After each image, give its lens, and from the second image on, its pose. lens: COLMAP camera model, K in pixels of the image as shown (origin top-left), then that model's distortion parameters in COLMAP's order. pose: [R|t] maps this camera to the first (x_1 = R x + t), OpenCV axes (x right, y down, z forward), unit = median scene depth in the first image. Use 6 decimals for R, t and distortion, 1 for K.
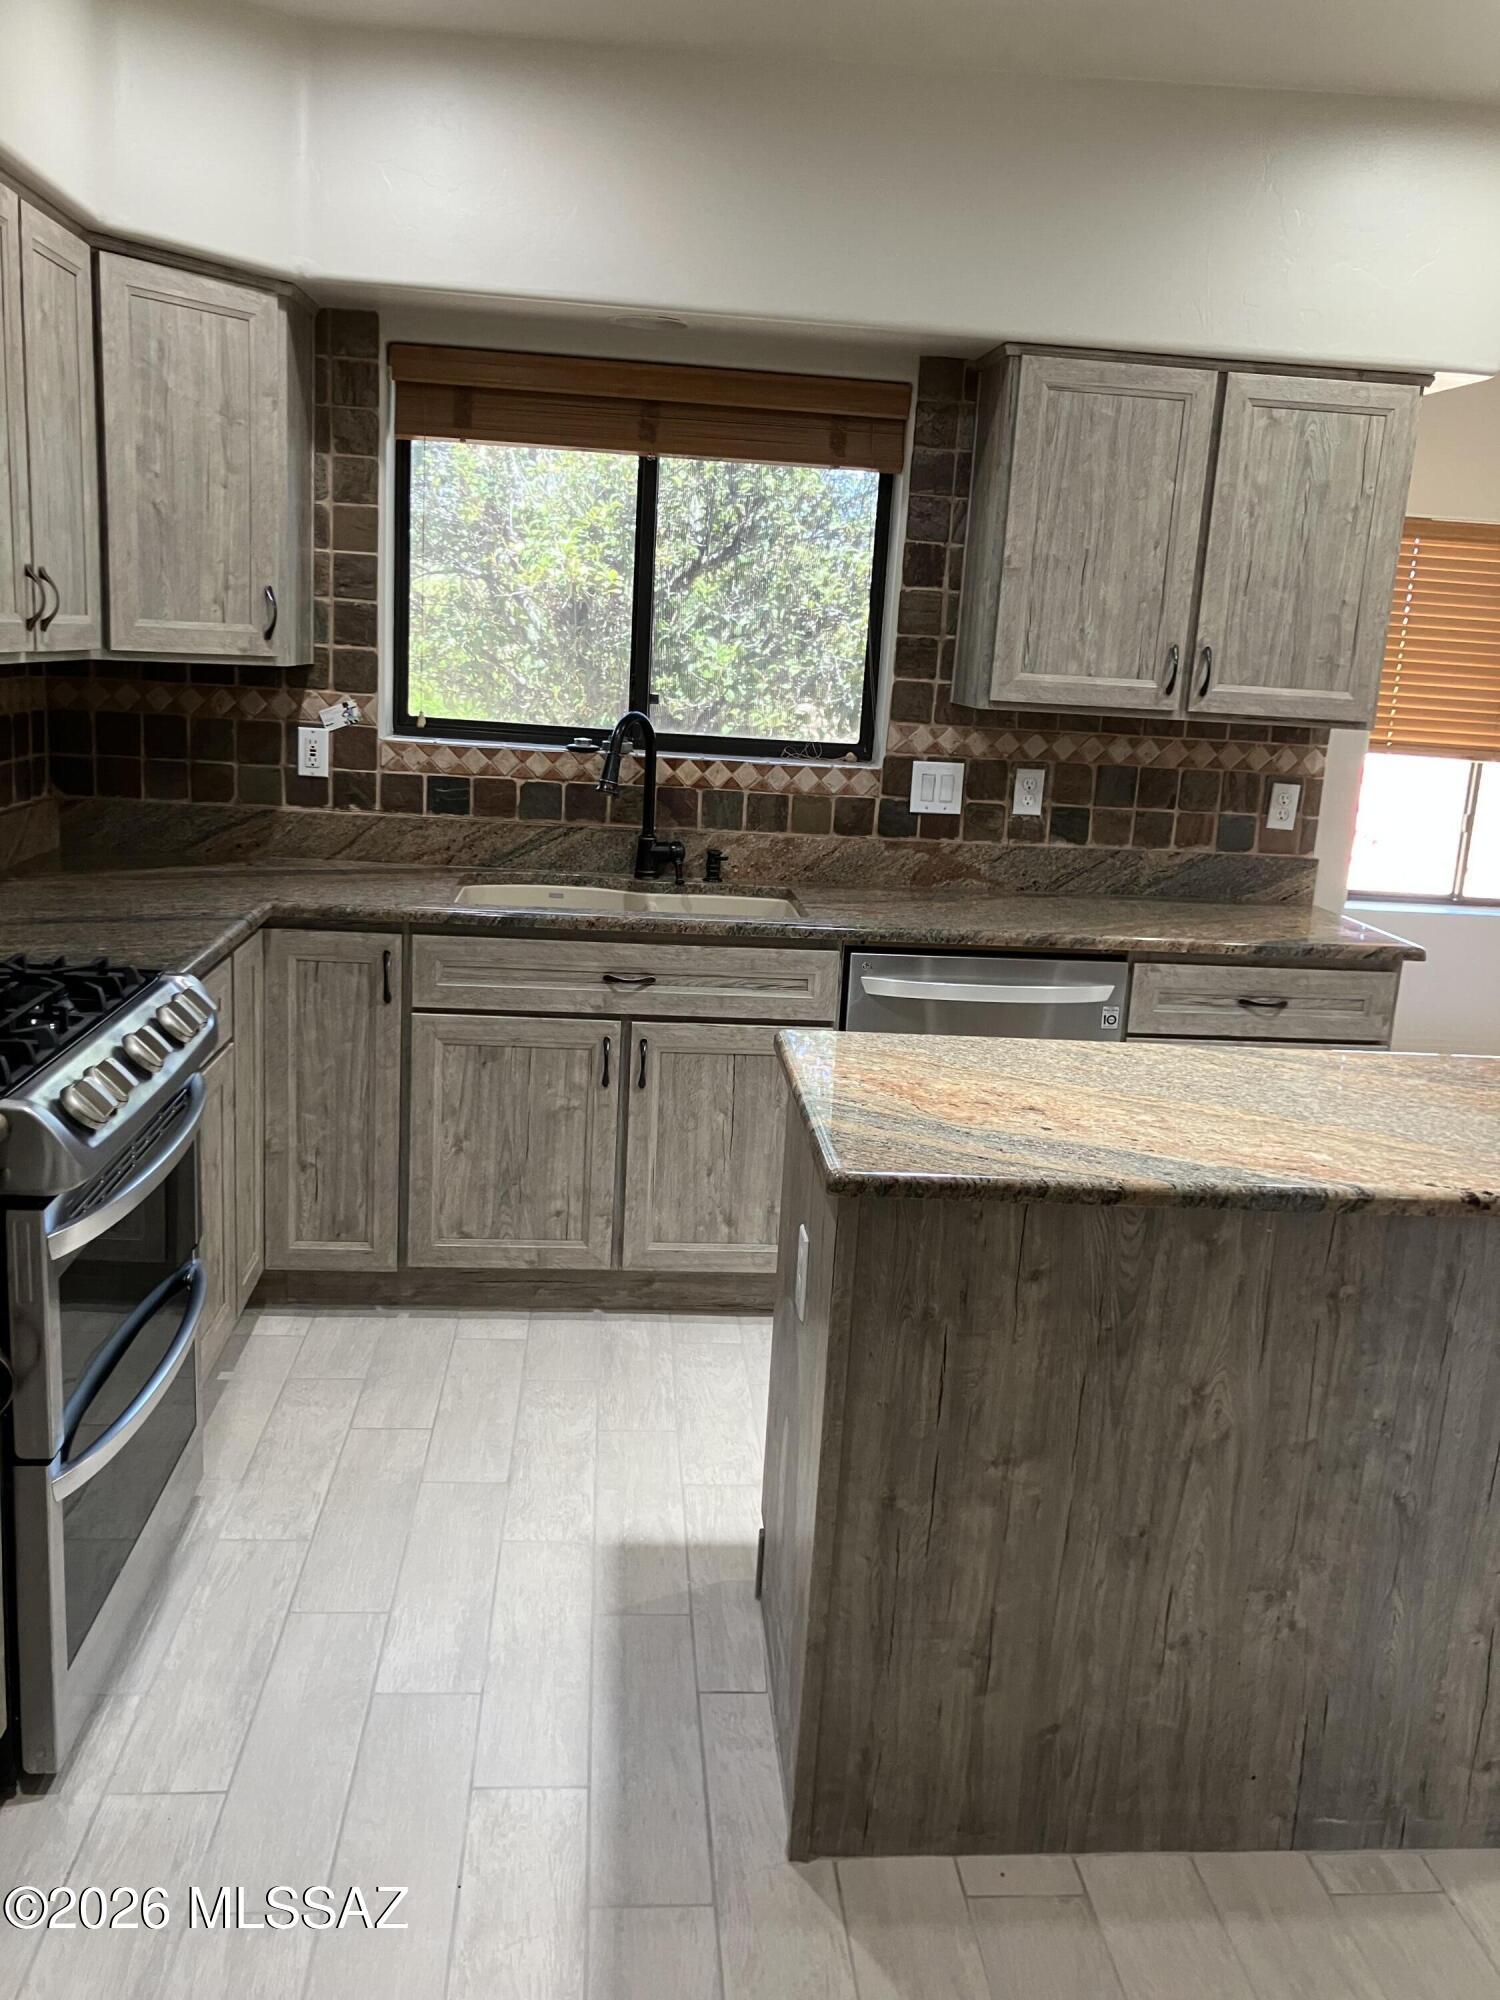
lens RADIAL K [[1648.0, 0, 762.7], [0, 1648.0, 1003.6], [0, 0, 1]] dist [0.027893, -0.033972]
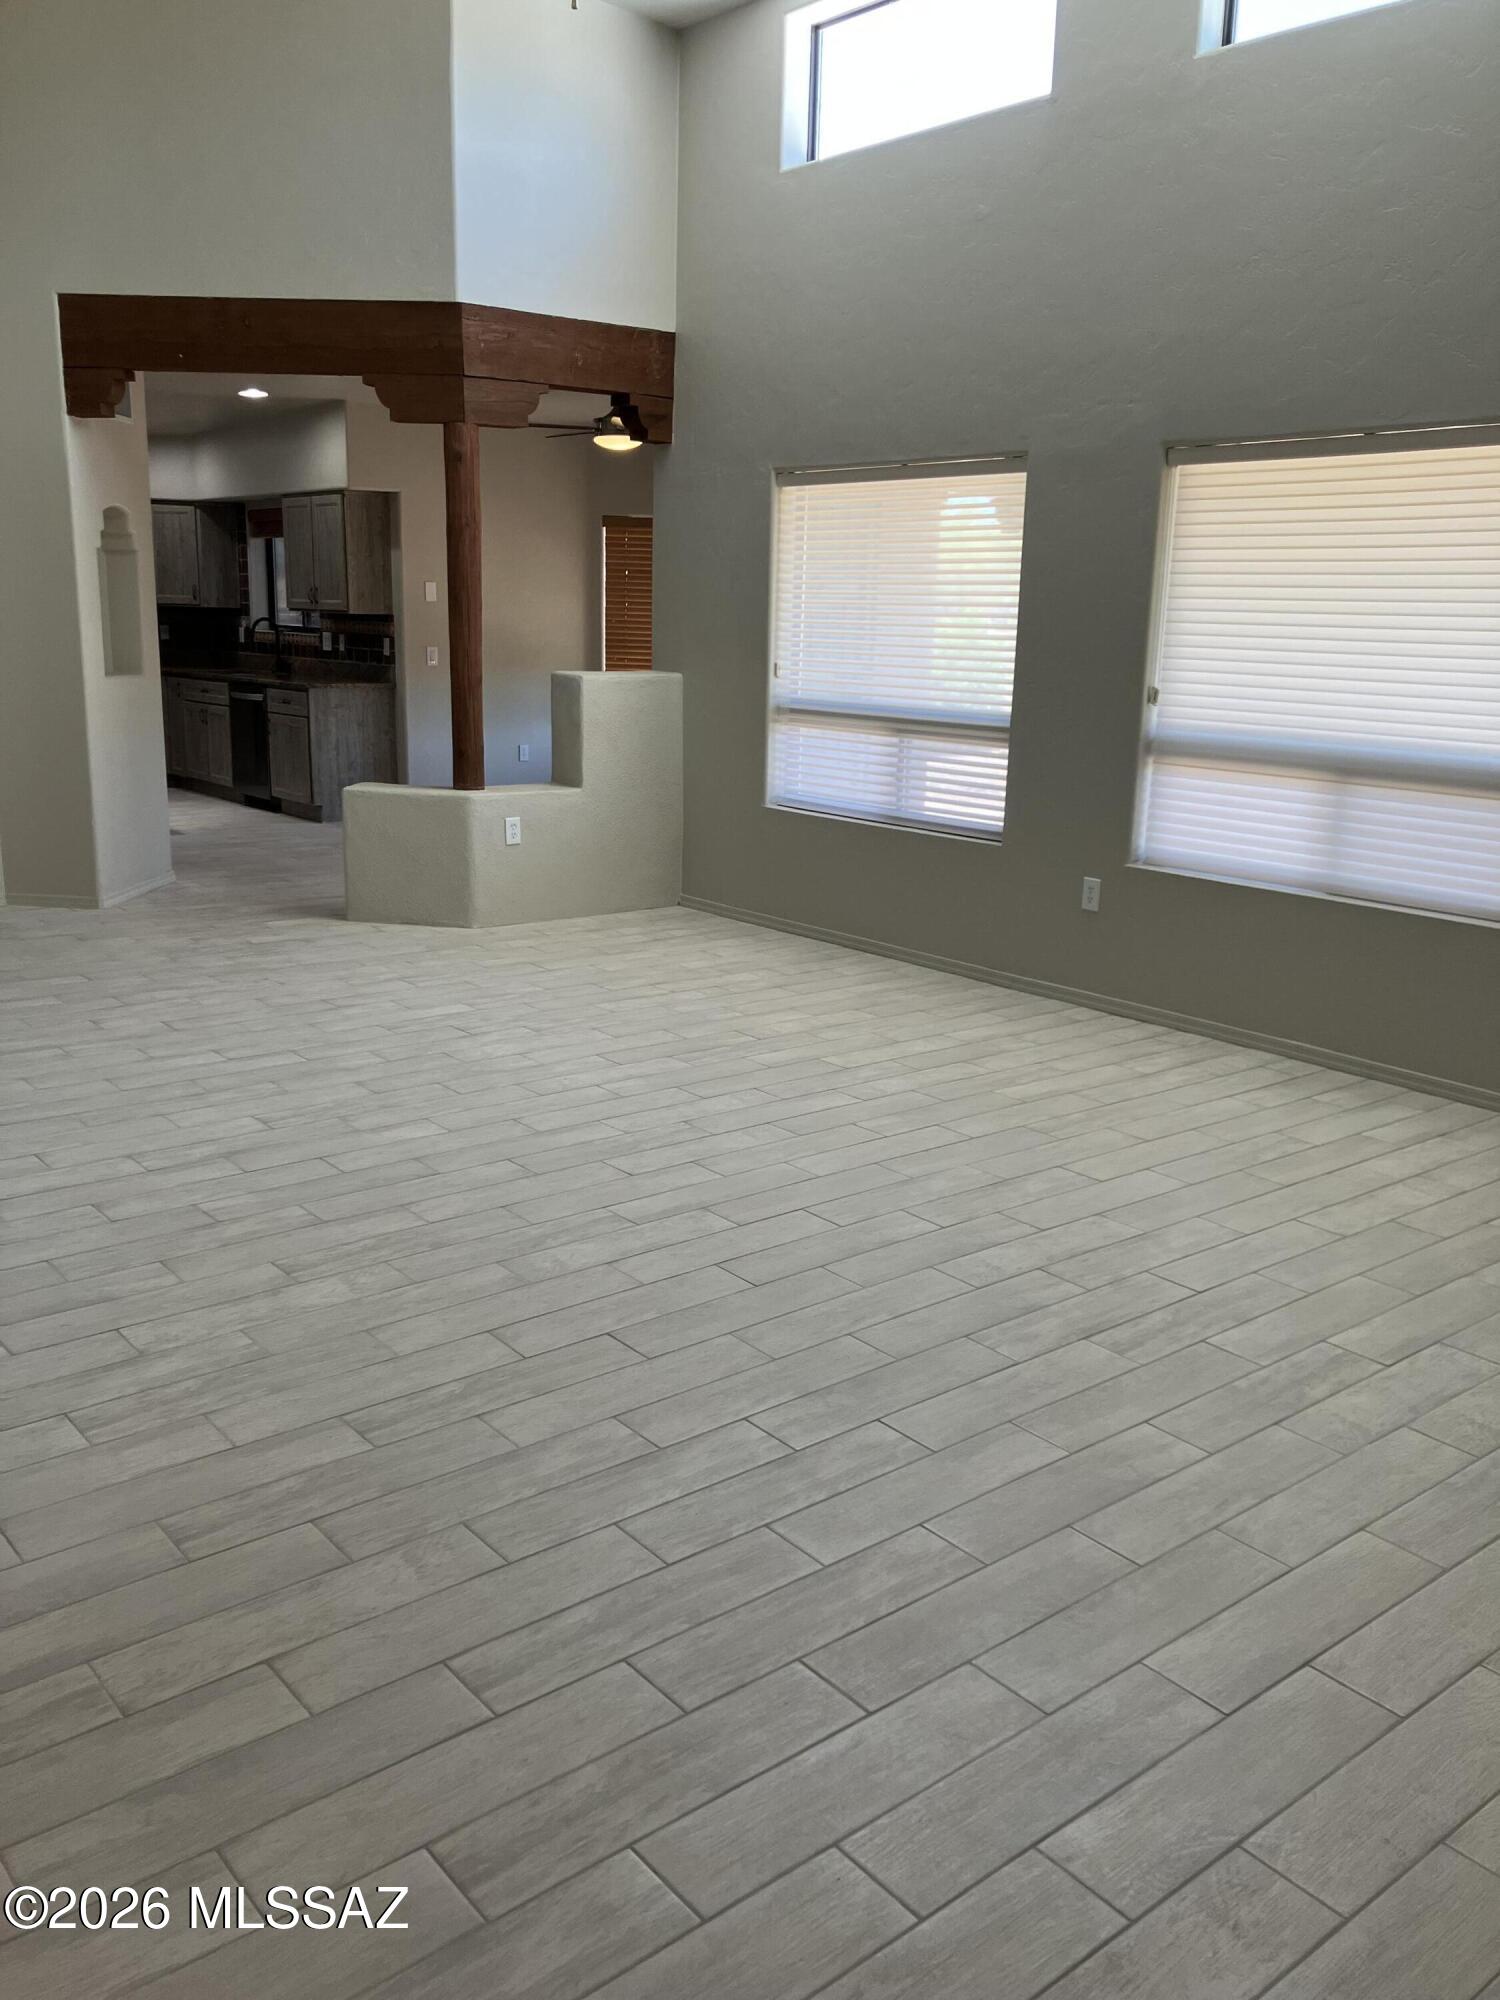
lens RADIAL K [[1648.0, 0, 750.0], [0, 1648.0, 1008.2], [0, 0, 1]] dist [0.027893, -0.033972]
pose [[0.565828, 0.148521, -0.811036, 3.355909], [-0.170763, 0.983425, 0.060955, 0.224416], [0.806646, 0.104005, 0.581811, -0.028072]]
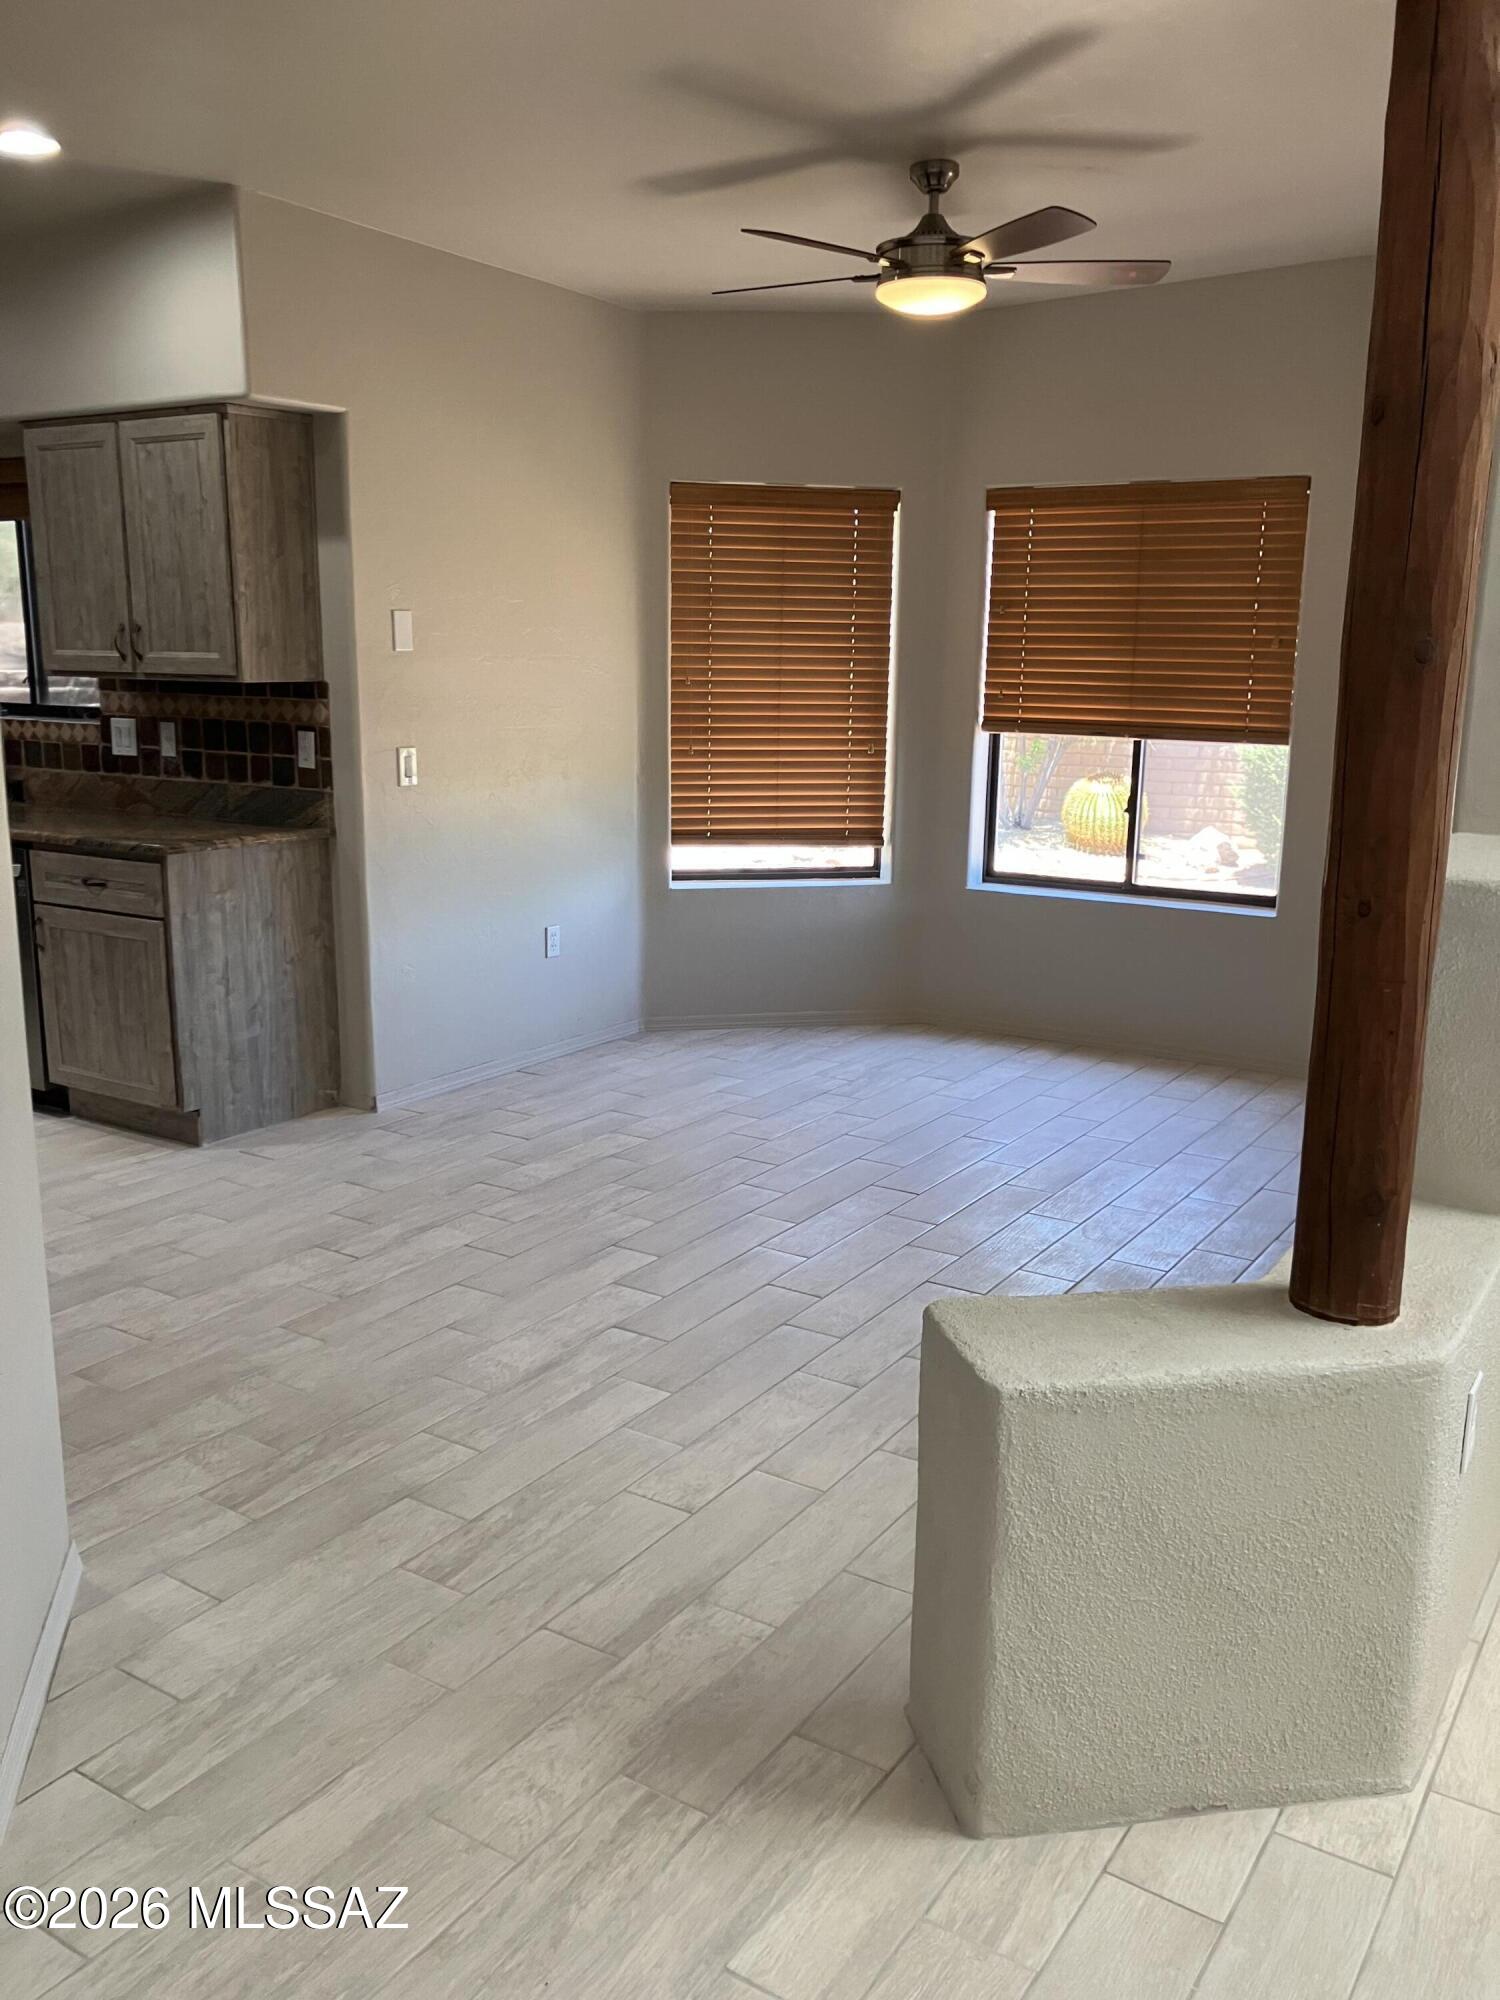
lens RADIAL K [[1648.0, 0, 752.0], [0, 1648.0, 1016.6], [0, 0, 1]] dist [0.027893, -0.033972]
pose [[0.789275, 0.082008, -0.608539, 1.563573], [-0.098180, 0.995146, 0.006769, 0.046714], [0.606140, 0.054403, 0.793495, 0.257309]]
